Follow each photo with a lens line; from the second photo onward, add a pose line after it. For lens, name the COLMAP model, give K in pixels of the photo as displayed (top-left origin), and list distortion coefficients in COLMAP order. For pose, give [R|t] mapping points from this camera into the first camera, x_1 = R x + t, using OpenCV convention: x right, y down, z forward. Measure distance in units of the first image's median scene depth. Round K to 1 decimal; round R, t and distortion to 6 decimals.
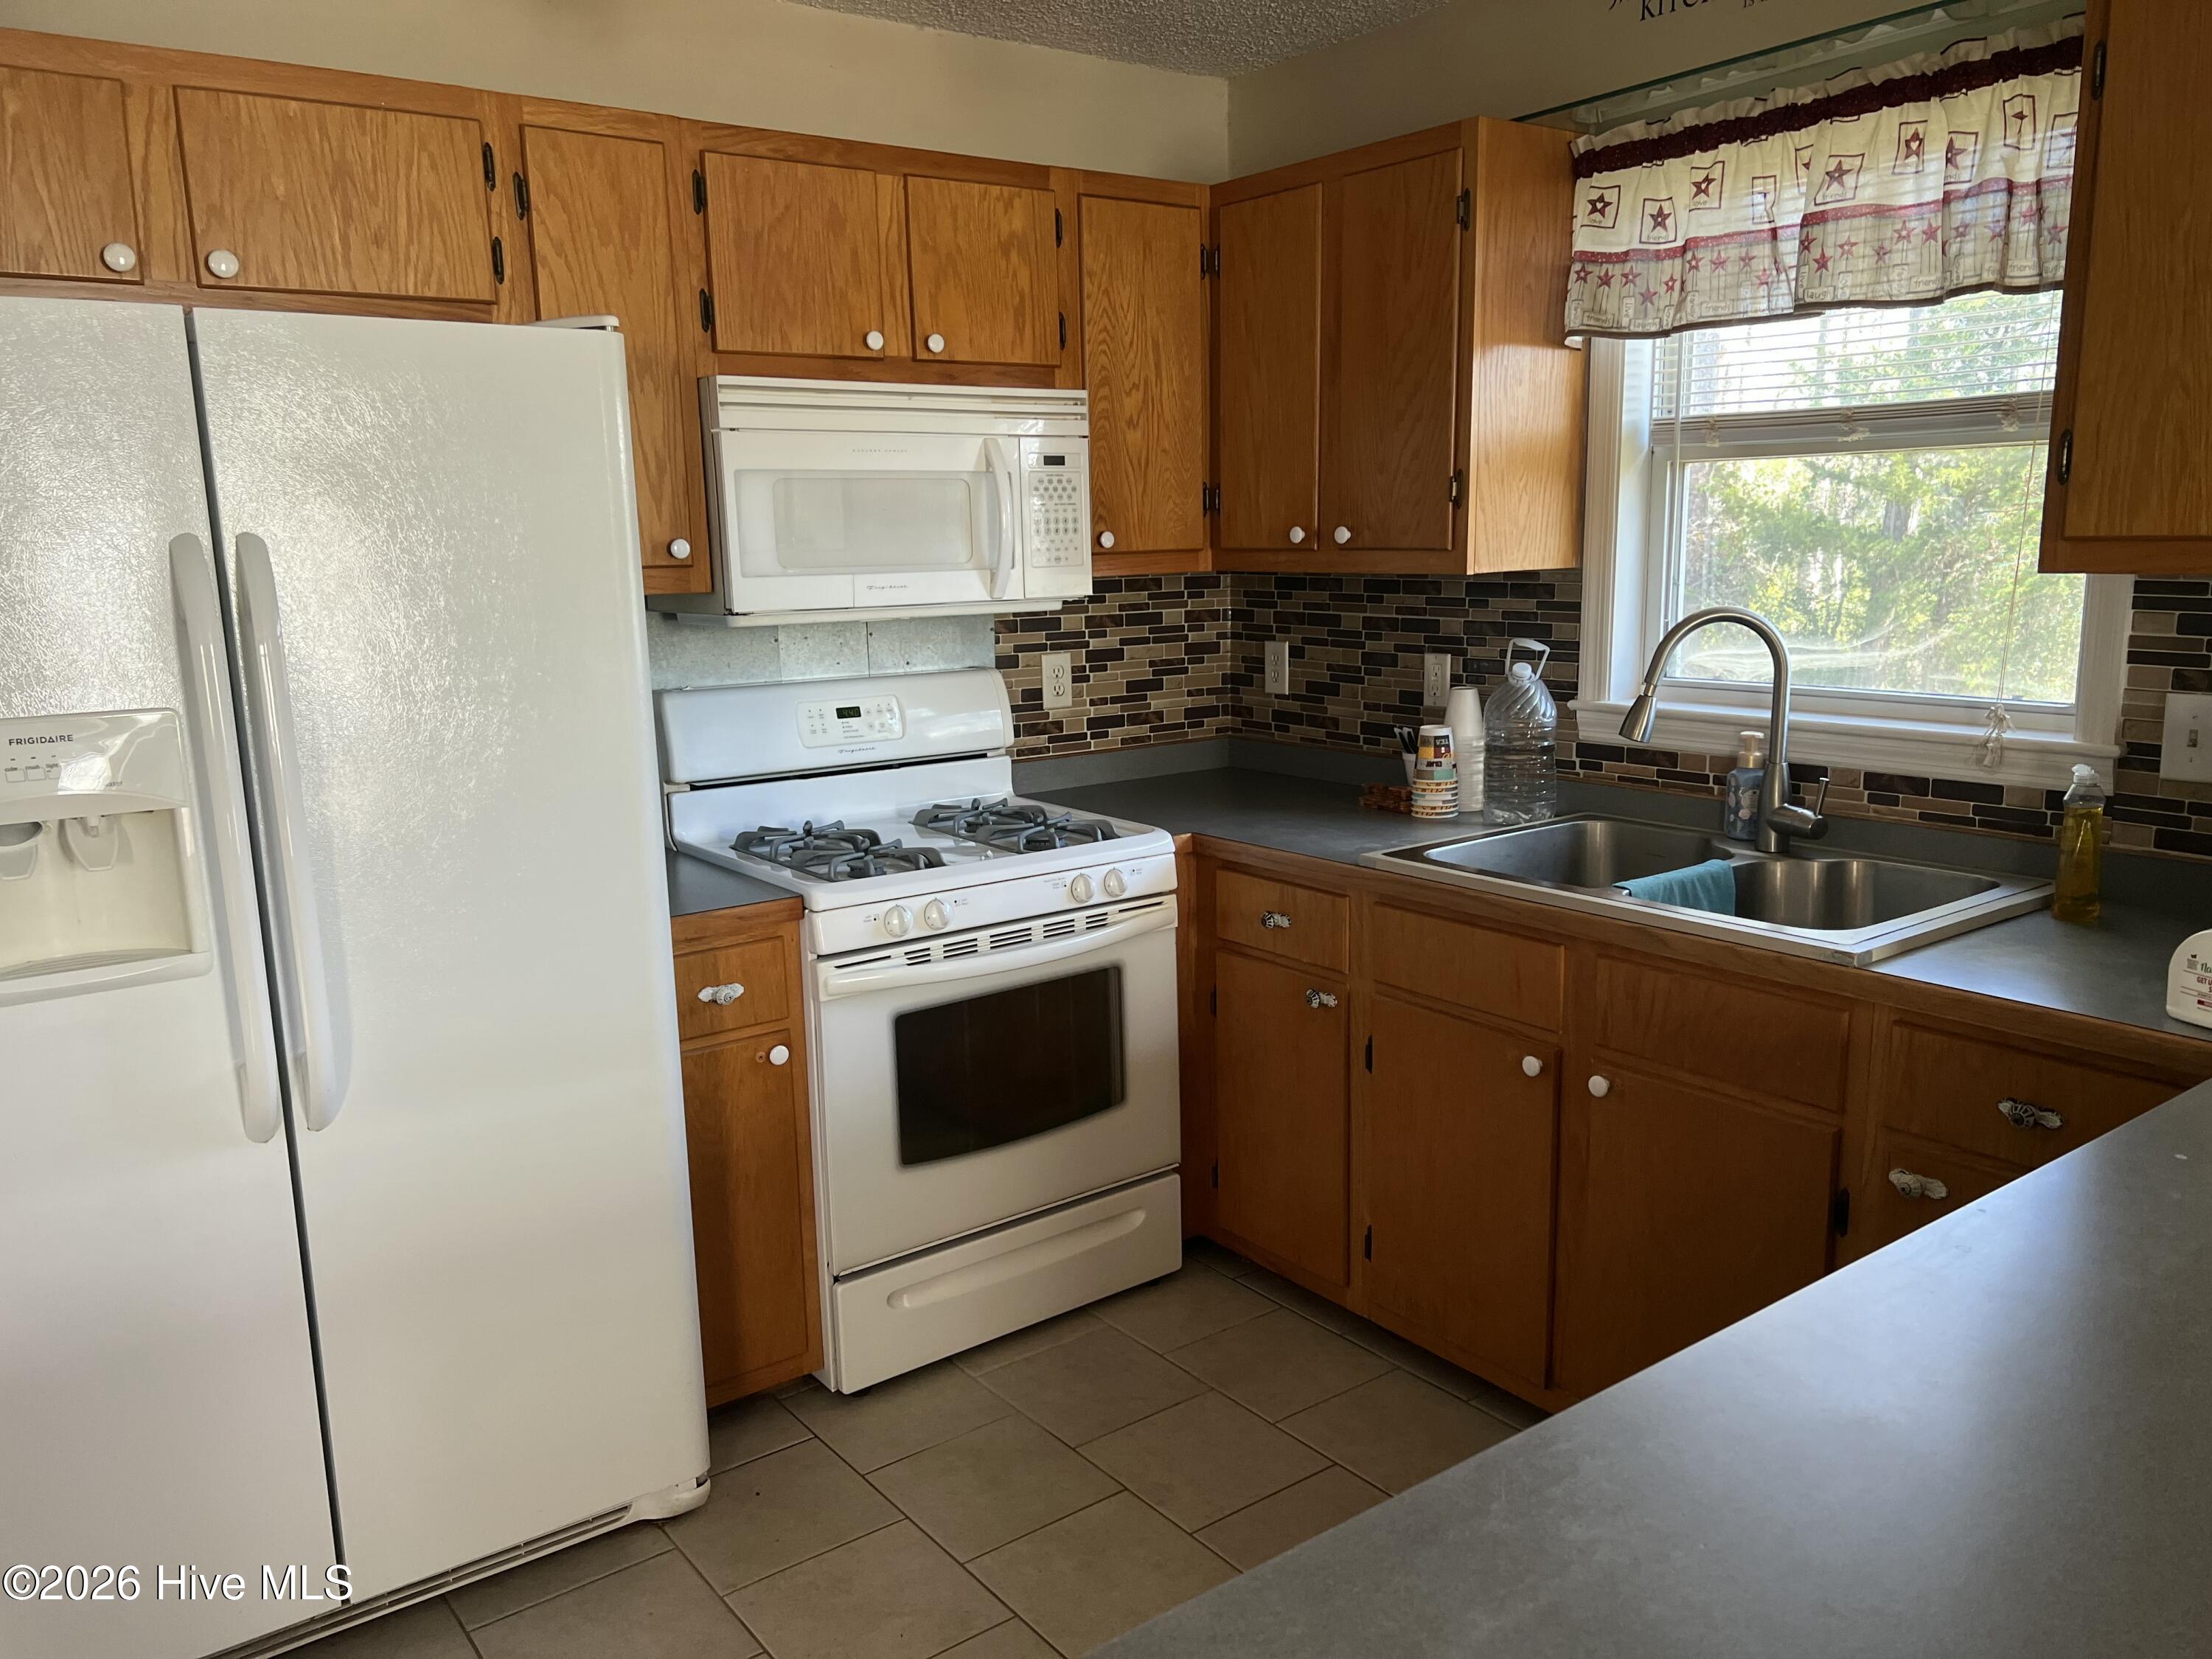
lens RADIAL K [[1655.1, 0, 1107.8], [0, 1655.1, 837.0], [0, 0, 1]] dist [0.008376, 0.003035]
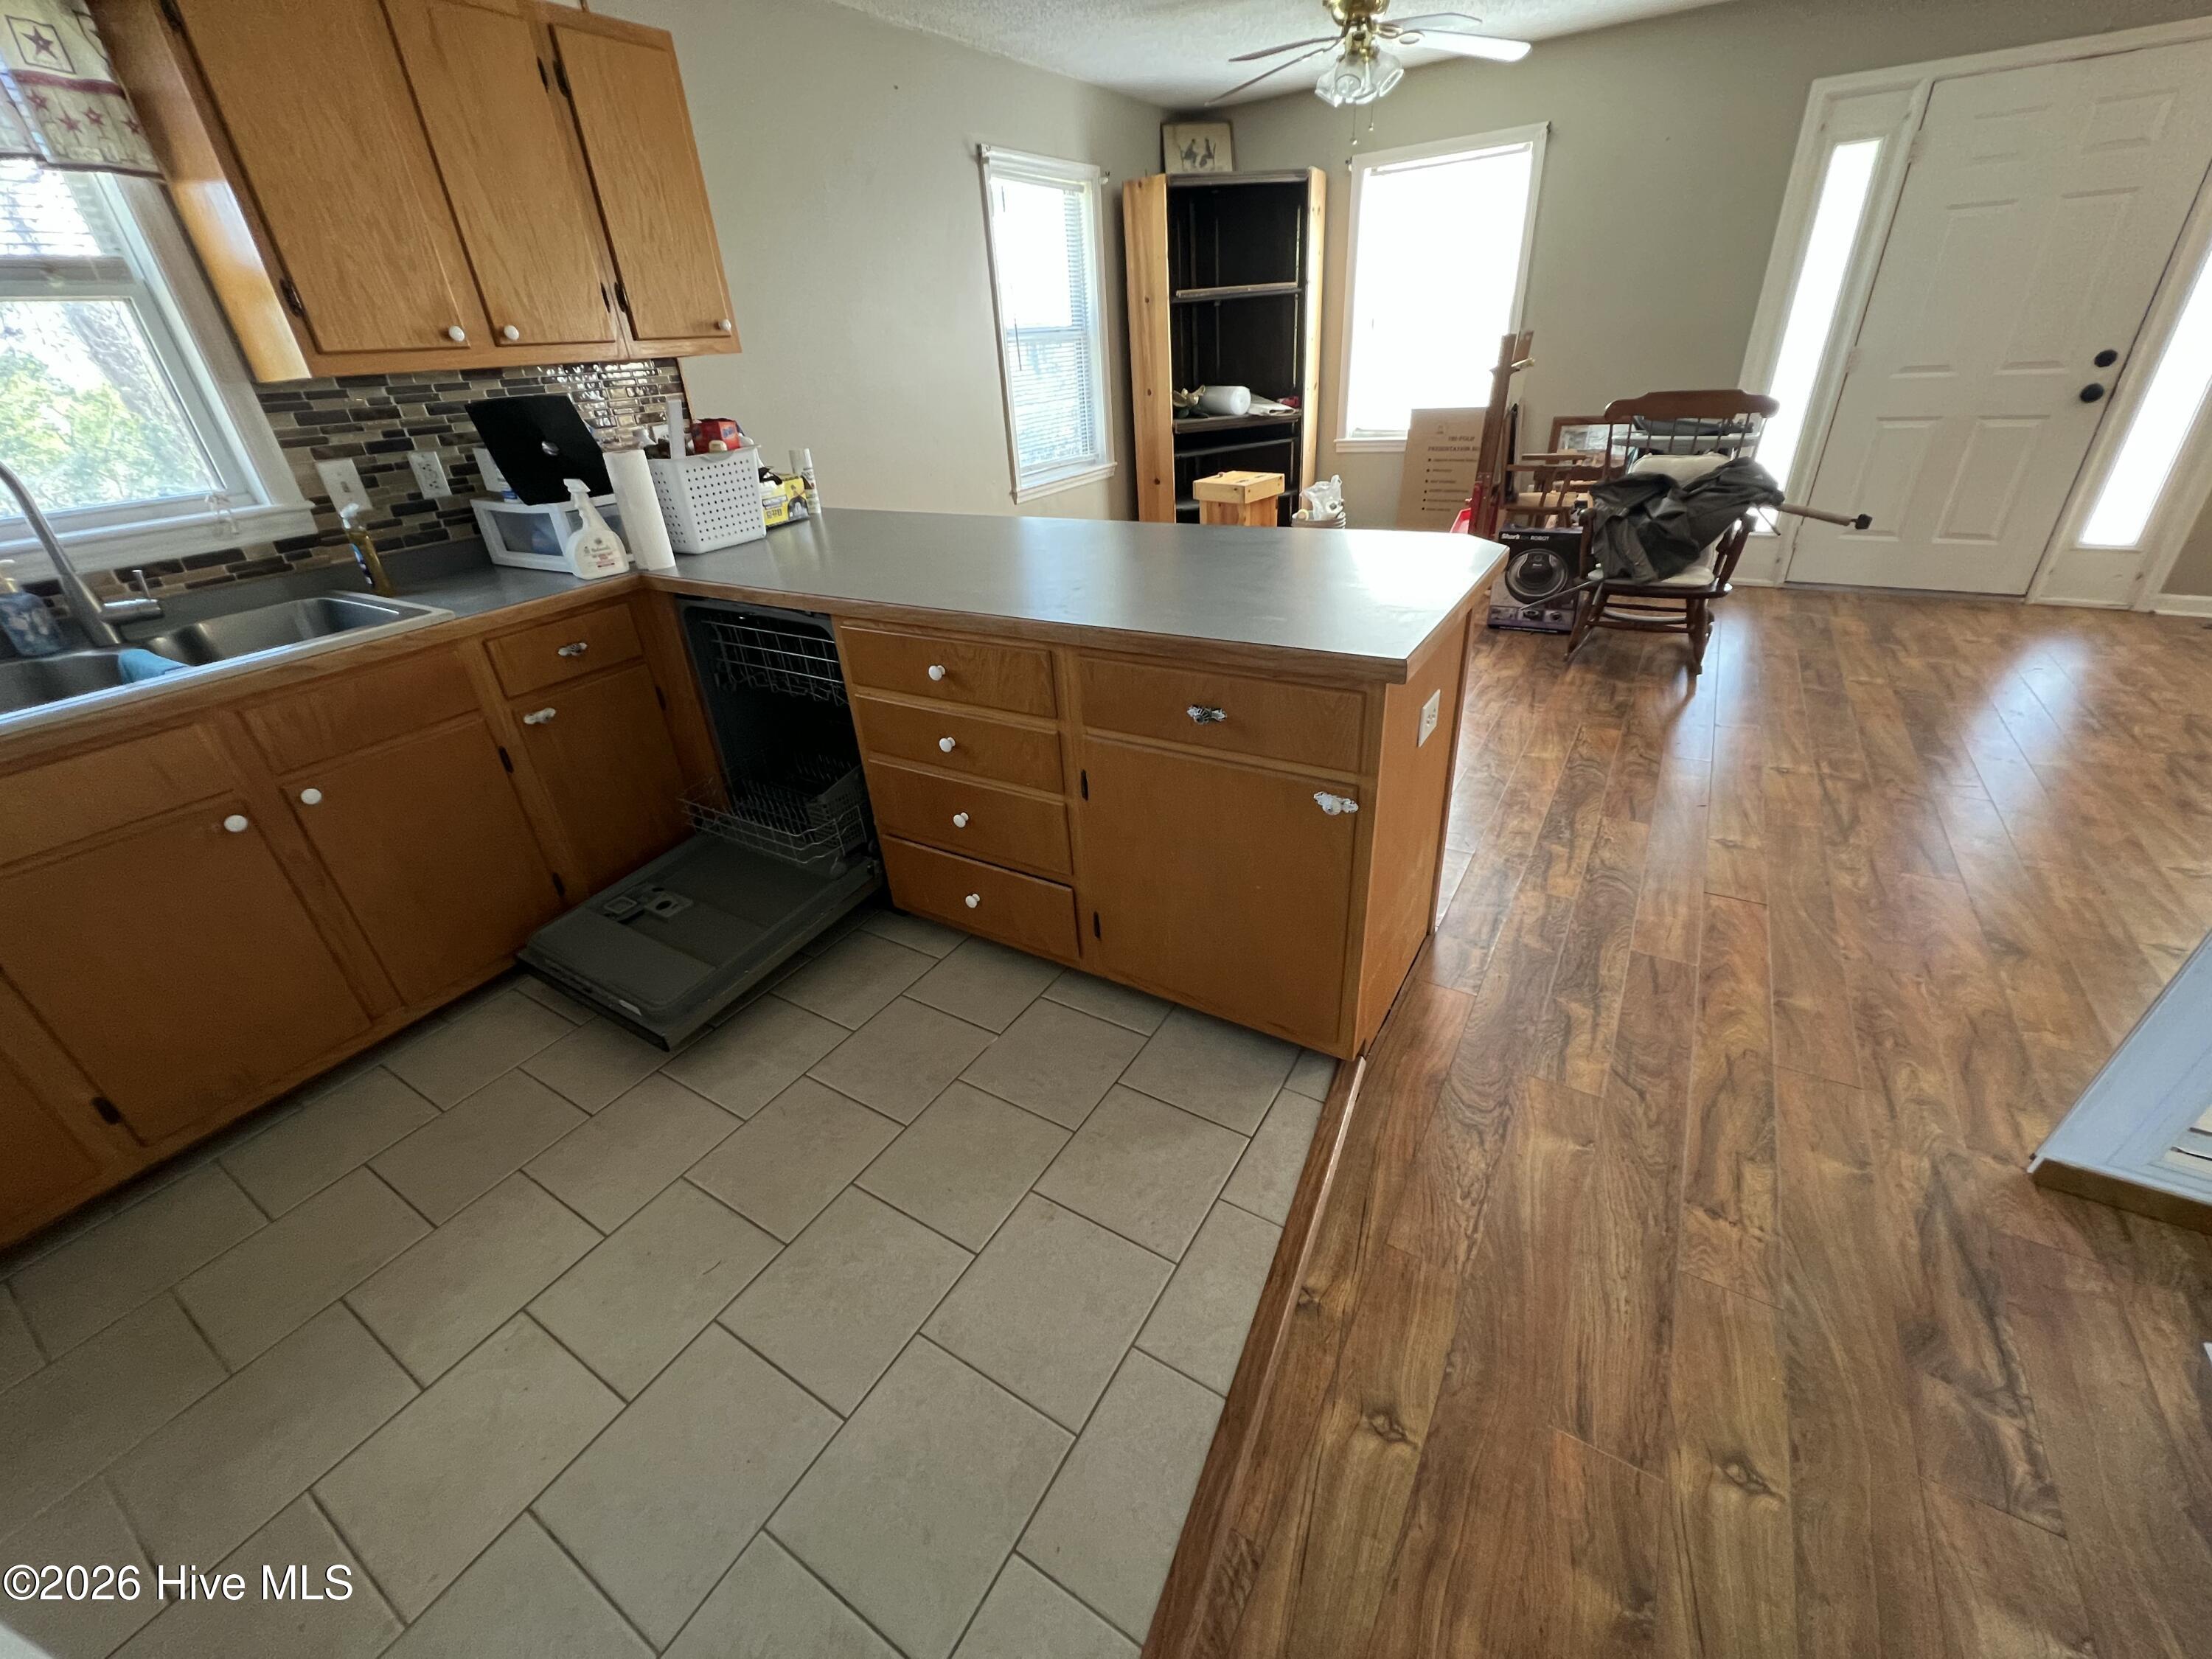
lens RADIAL K [[894.5, 0, 1103.3], [0, 894.5, 818.5], [0, 0, 1]] dist [0.002312, 0.000283]
pose [[-0.368512, -0.403350, 0.837560, -0.554986], [0.244568, 0.827165, 0.505949, -0.048246], [-0.896875, 0.391289, -0.206174, 0.552659]]
